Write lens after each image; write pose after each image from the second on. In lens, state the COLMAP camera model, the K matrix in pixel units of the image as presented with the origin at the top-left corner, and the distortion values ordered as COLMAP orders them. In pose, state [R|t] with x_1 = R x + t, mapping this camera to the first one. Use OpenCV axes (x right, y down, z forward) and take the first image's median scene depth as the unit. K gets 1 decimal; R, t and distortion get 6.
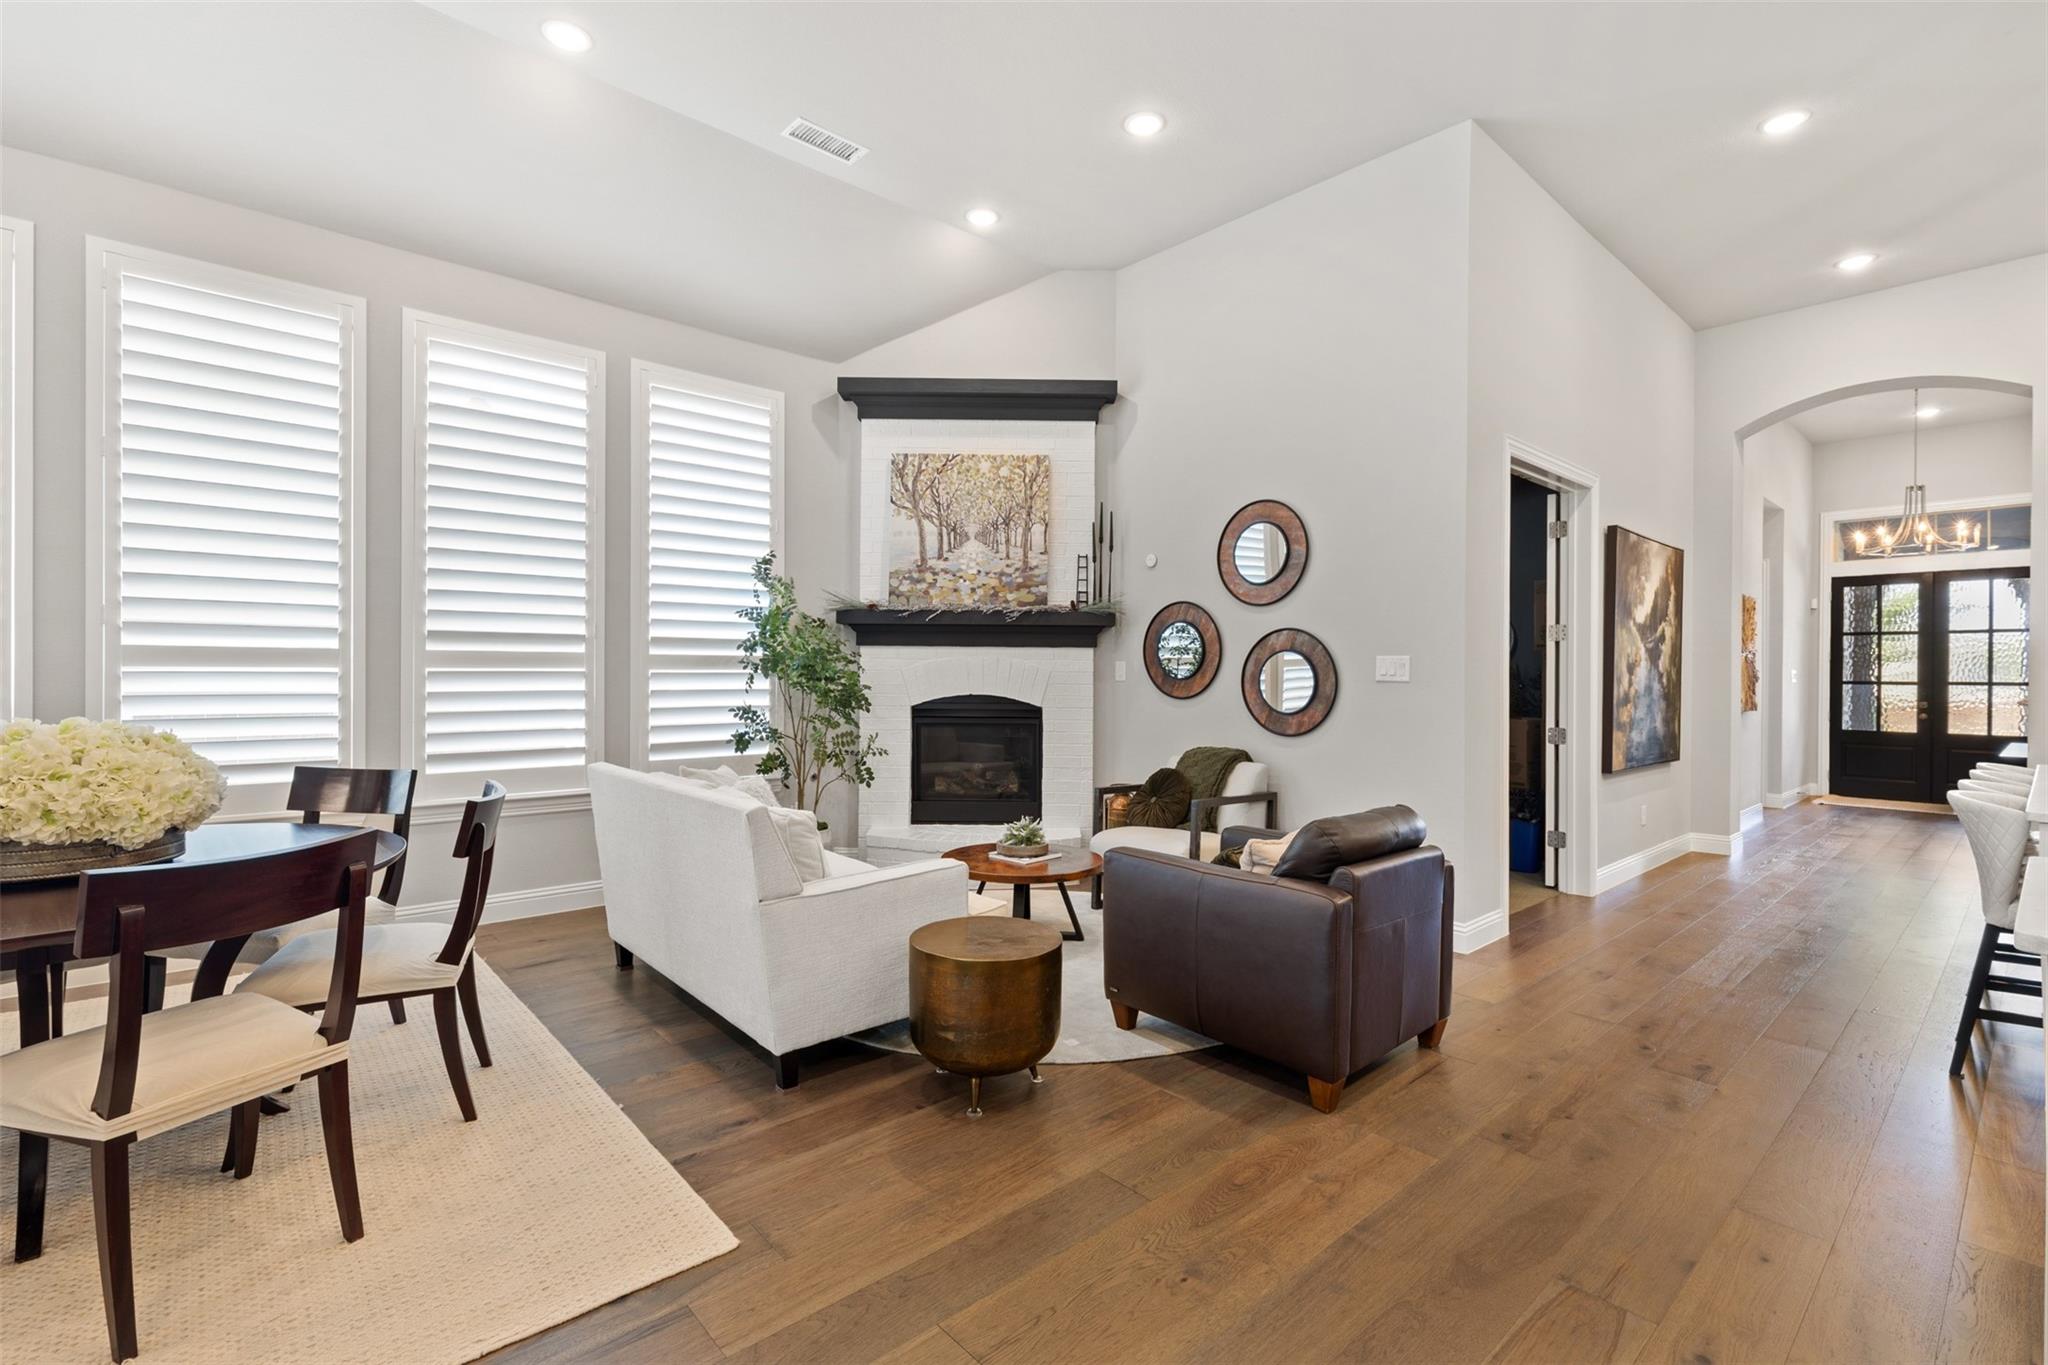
lens RADIAL K [[920.4, 0, 1027.4], [0, 920.4, 674.4], [0, 0, 1]] dist [0.002874, 0.000063]
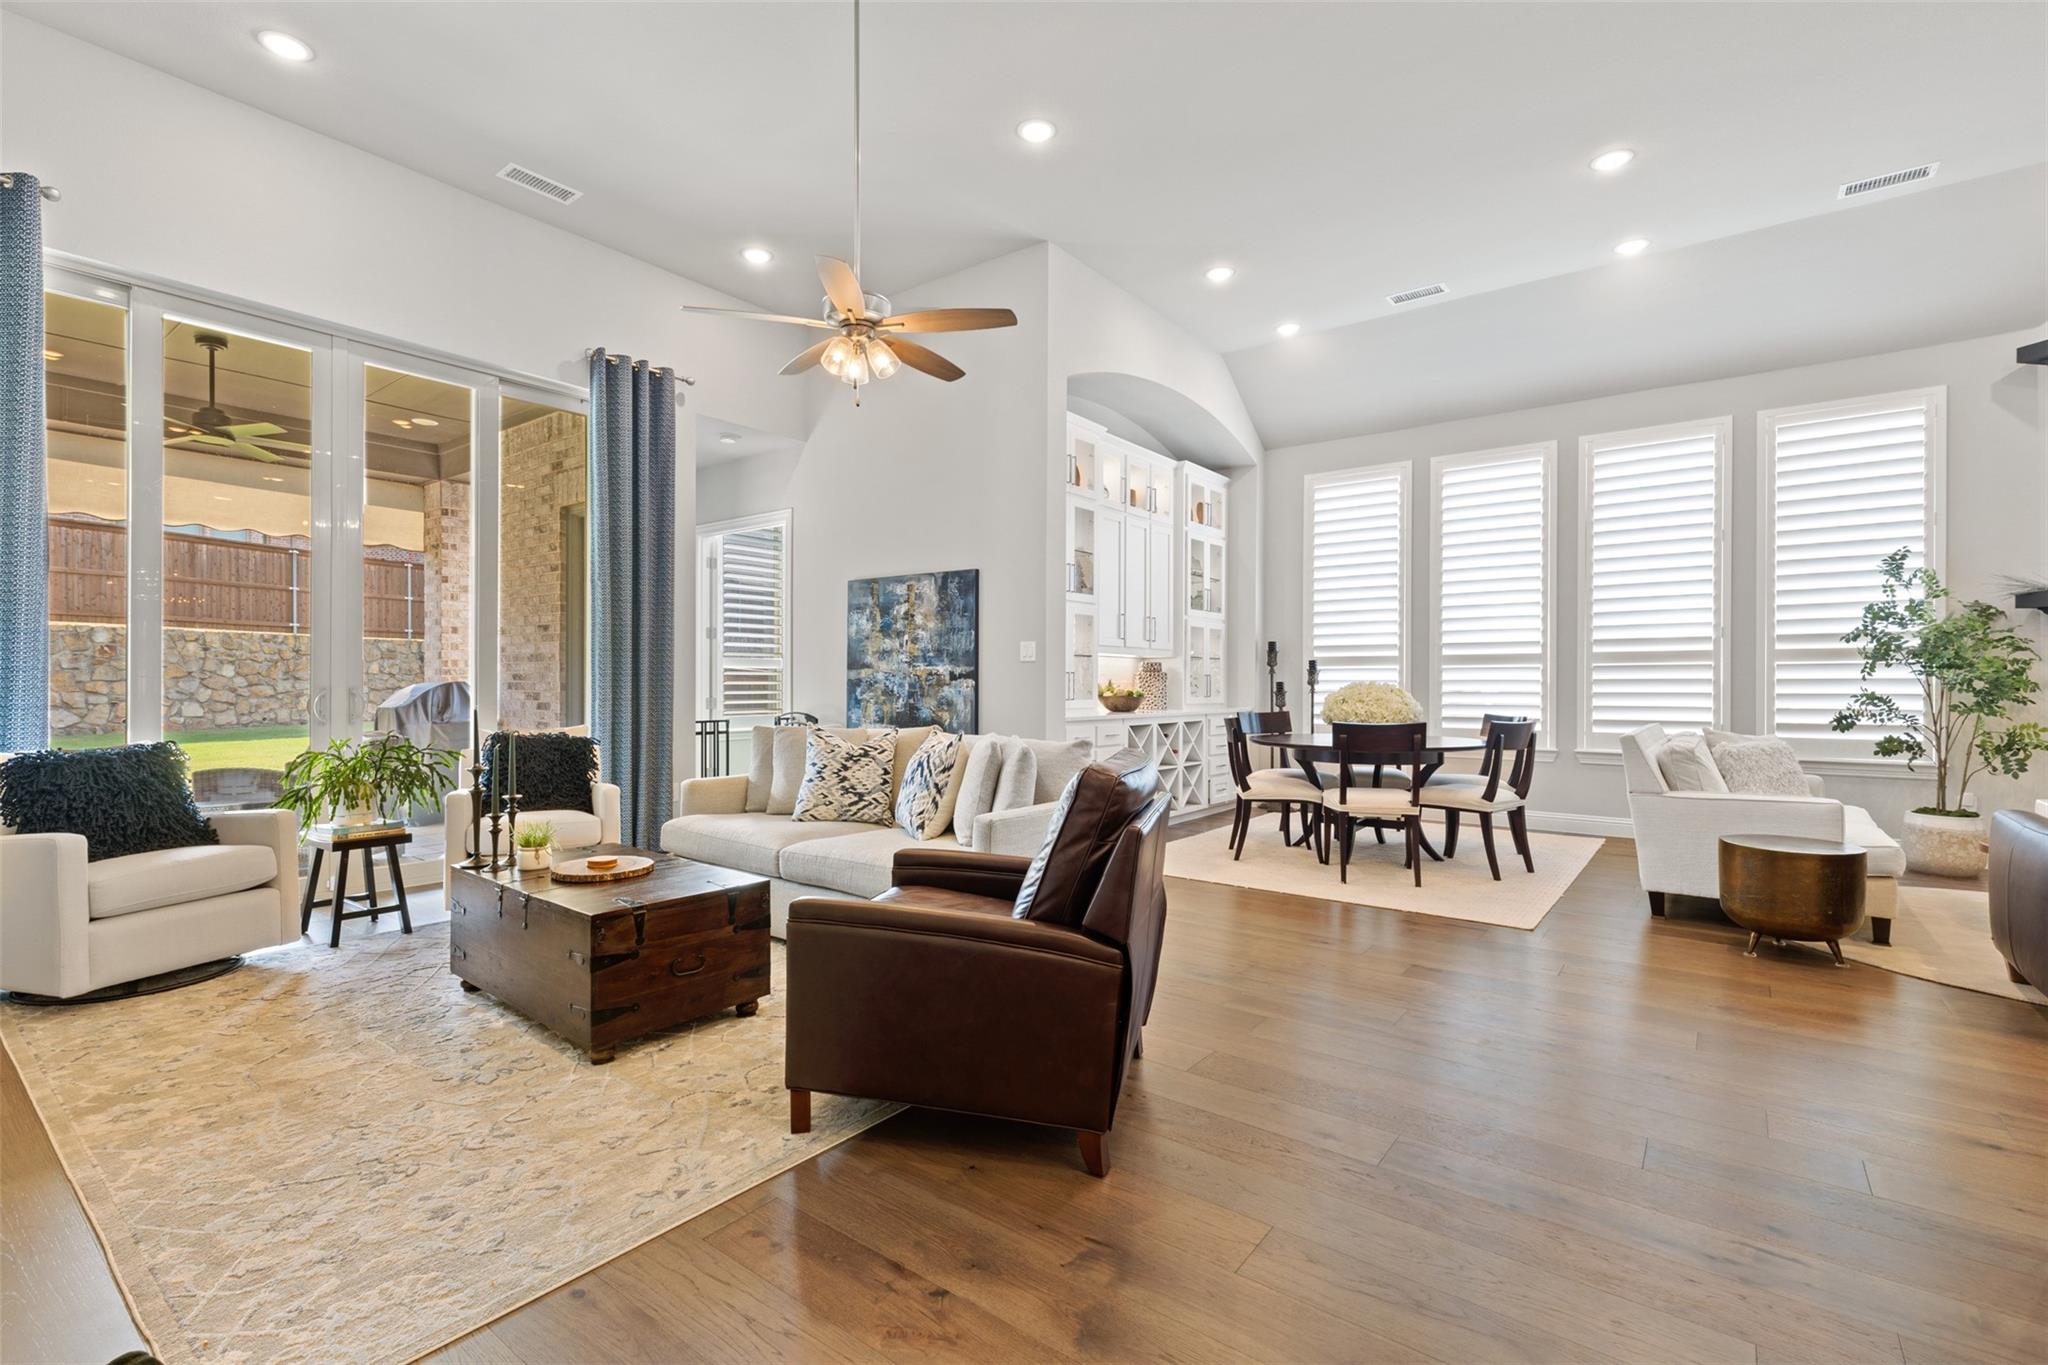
lens RADIAL K [[911.8, 0, 1026.8], [0, 911.8, 684.6], [0, 0, 1]] dist [0.006761, 0.000519]
pose [[0.186349, -0.005909, -0.982466, 0.525350], [-0.003319, 0.999972, -0.006644, 0.032006], [0.982478, 0.004499, 0.186324, -0.172407]]
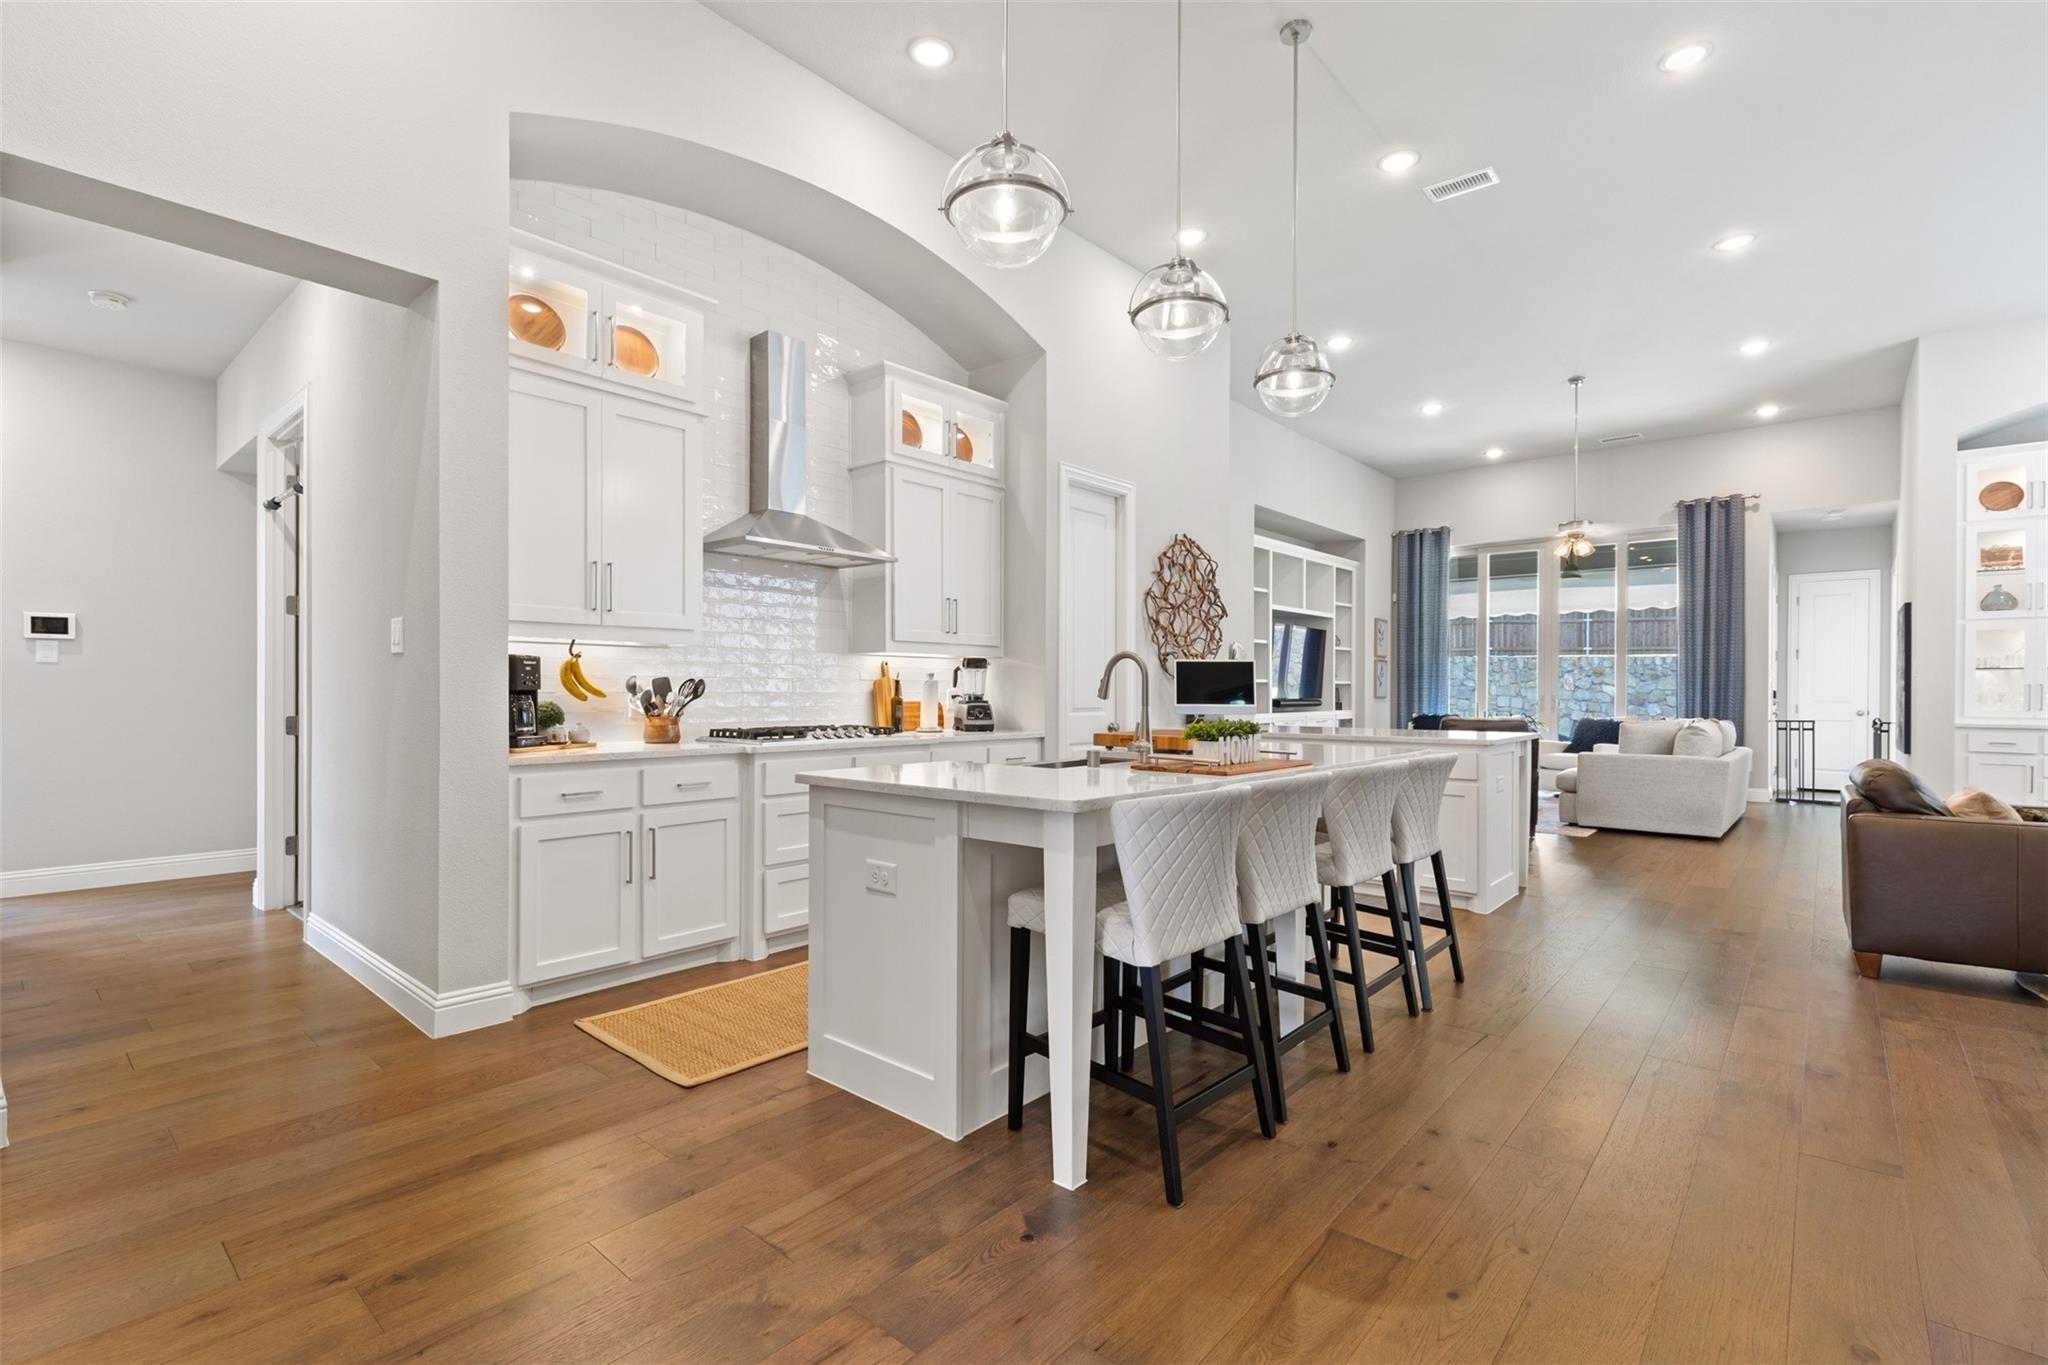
lens RADIAL K [[923.2, 0, 1013.9], [0, 923.2, 691.7], [0, 0, 1]] dist [0.000075, 0.000043]
pose [[-0.993139, -0.011834, -0.116340, 0.901658], [-0.012179, 0.999923, 0.002258, 0.032556], [0.116304, 0.003659, -0.993207, 1.114381]]
